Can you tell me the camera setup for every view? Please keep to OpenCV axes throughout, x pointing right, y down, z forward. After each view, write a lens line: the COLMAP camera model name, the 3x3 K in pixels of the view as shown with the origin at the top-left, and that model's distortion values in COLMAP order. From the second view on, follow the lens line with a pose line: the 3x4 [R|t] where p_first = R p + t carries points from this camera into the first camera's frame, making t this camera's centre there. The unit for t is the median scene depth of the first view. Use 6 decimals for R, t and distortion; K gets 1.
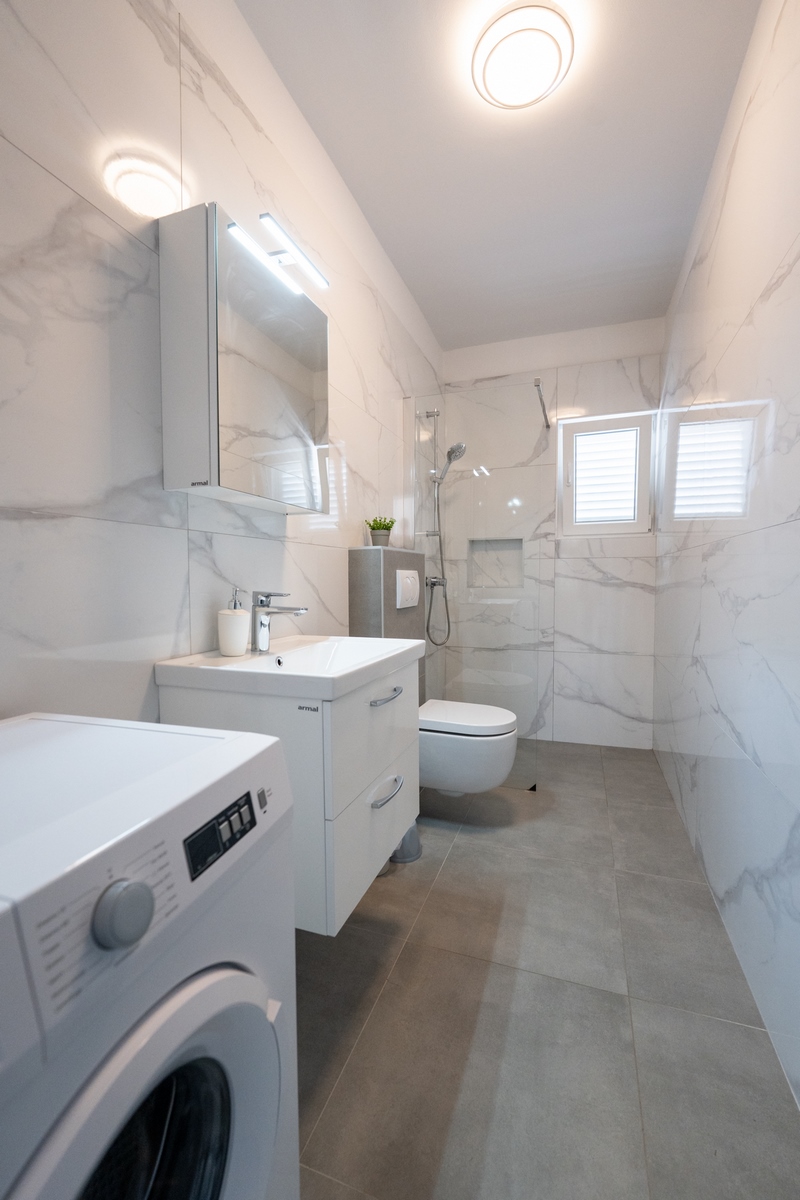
lens RADIAL K [[487.3, 0, 404.8], [0, 487.3, 603.4], [0, 0, 1]] dist [-0.011688, -0.000190]
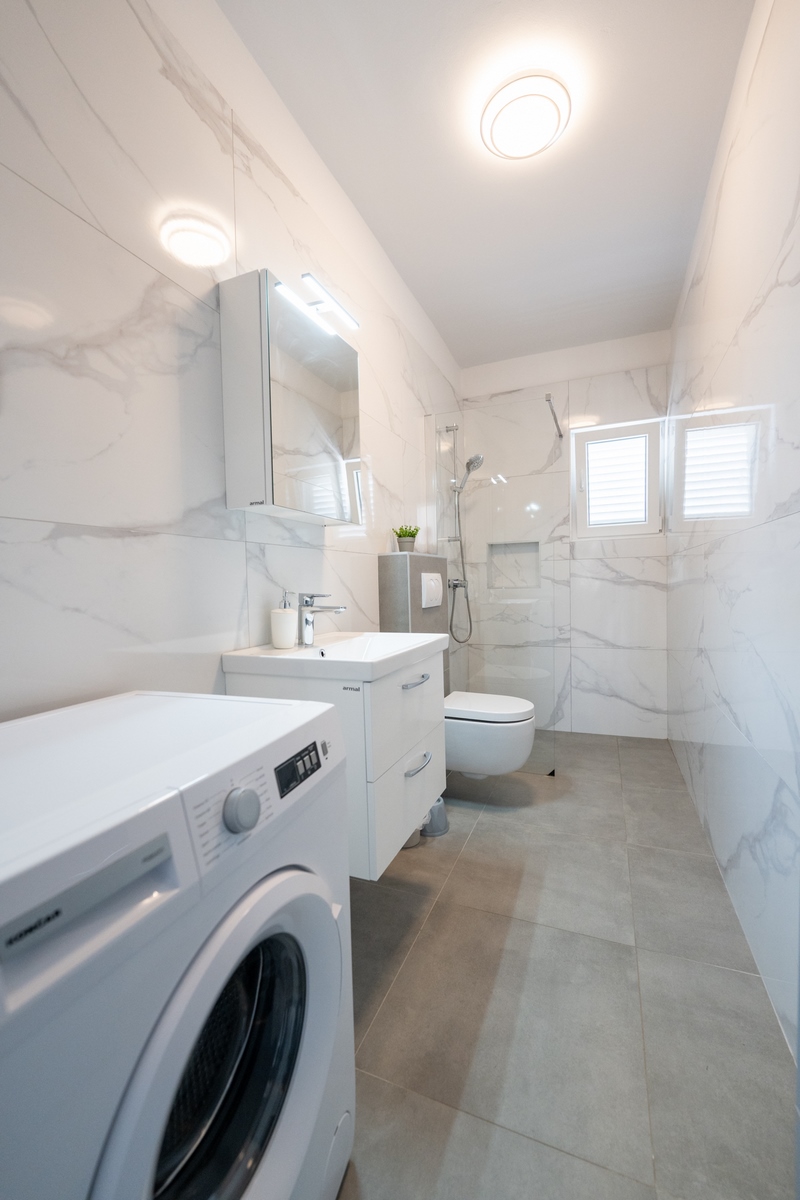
lens RADIAL K [[487.3, 0, 404.8], [0, 487.3, 603.4], [0, 0, 1]] dist [-0.011688, -0.000190]
pose [[0.998715, -0.017714, -0.047479, -0.004894], [0.017215, 0.999792, -0.010912, 0.015491], [0.047662, 0.010081, 0.998813, -0.138654]]
